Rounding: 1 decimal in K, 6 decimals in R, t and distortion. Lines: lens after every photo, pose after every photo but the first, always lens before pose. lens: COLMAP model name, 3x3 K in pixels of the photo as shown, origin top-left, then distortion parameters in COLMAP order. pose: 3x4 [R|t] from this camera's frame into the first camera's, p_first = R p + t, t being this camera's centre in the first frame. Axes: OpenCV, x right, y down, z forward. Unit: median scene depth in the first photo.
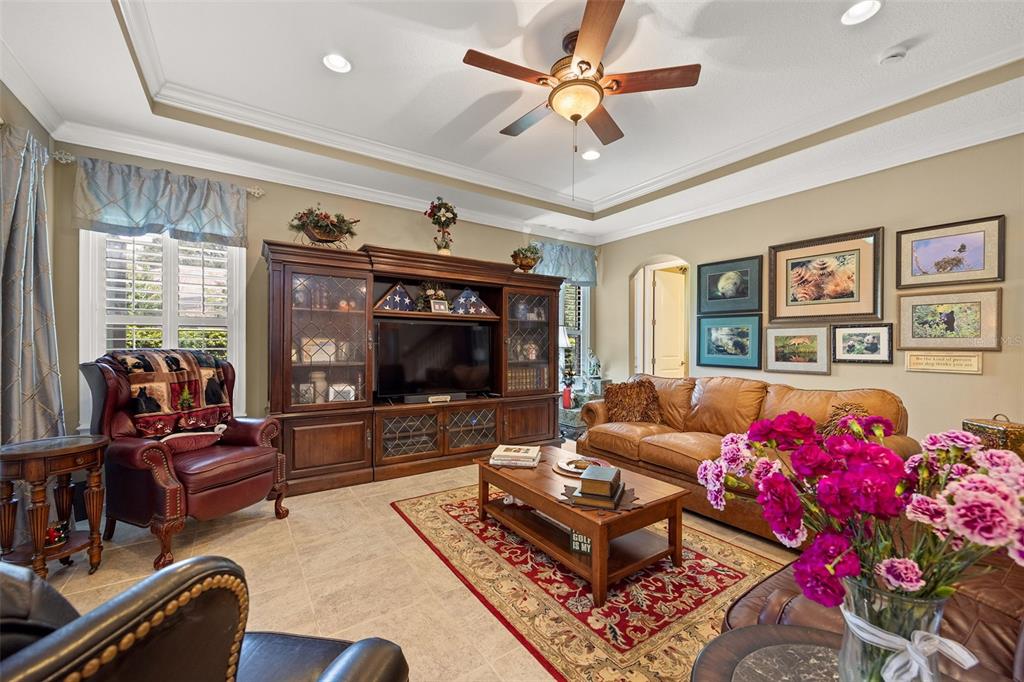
lens RADIAL K [[422.2, 0, 512.0], [0, 422.2, 341.0], [0, 0, 1]] dist [0.001154, -0.000012]
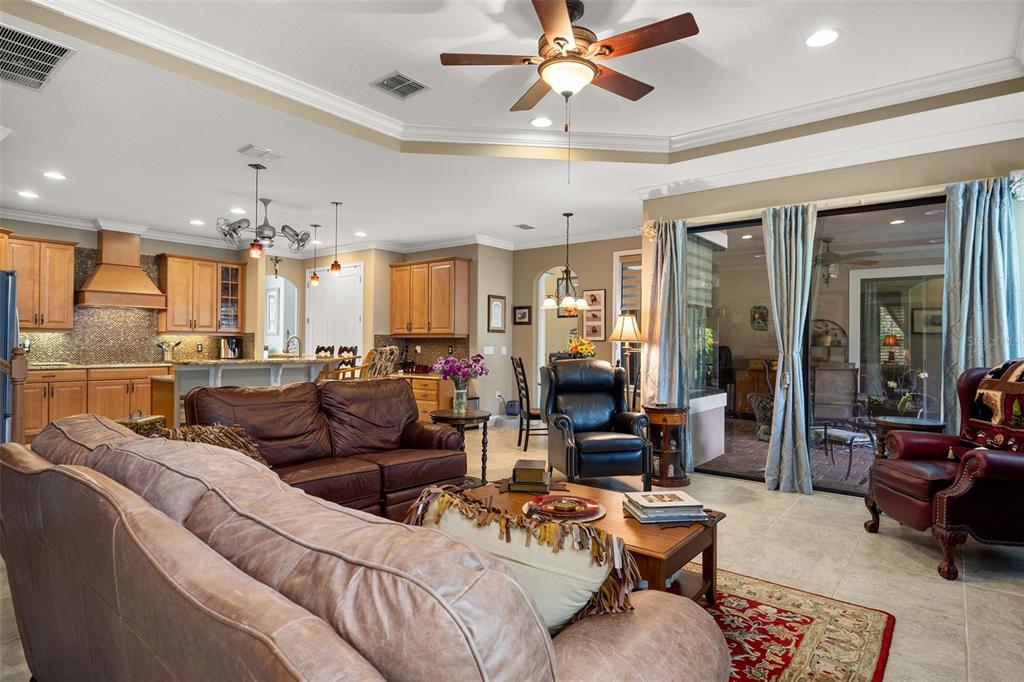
lens RADIAL K [[556.9, 0, 512.0], [0, 556.9, 341.0], [0, 0, 1]] dist [-0.001937, -0.000289]
pose [[-0.954472, -0.013463, -0.297996, 0.513871], [-0.011976, 0.999905, -0.006814, 0.011153], [0.298060, -0.002935, -0.954543, 1.771003]]
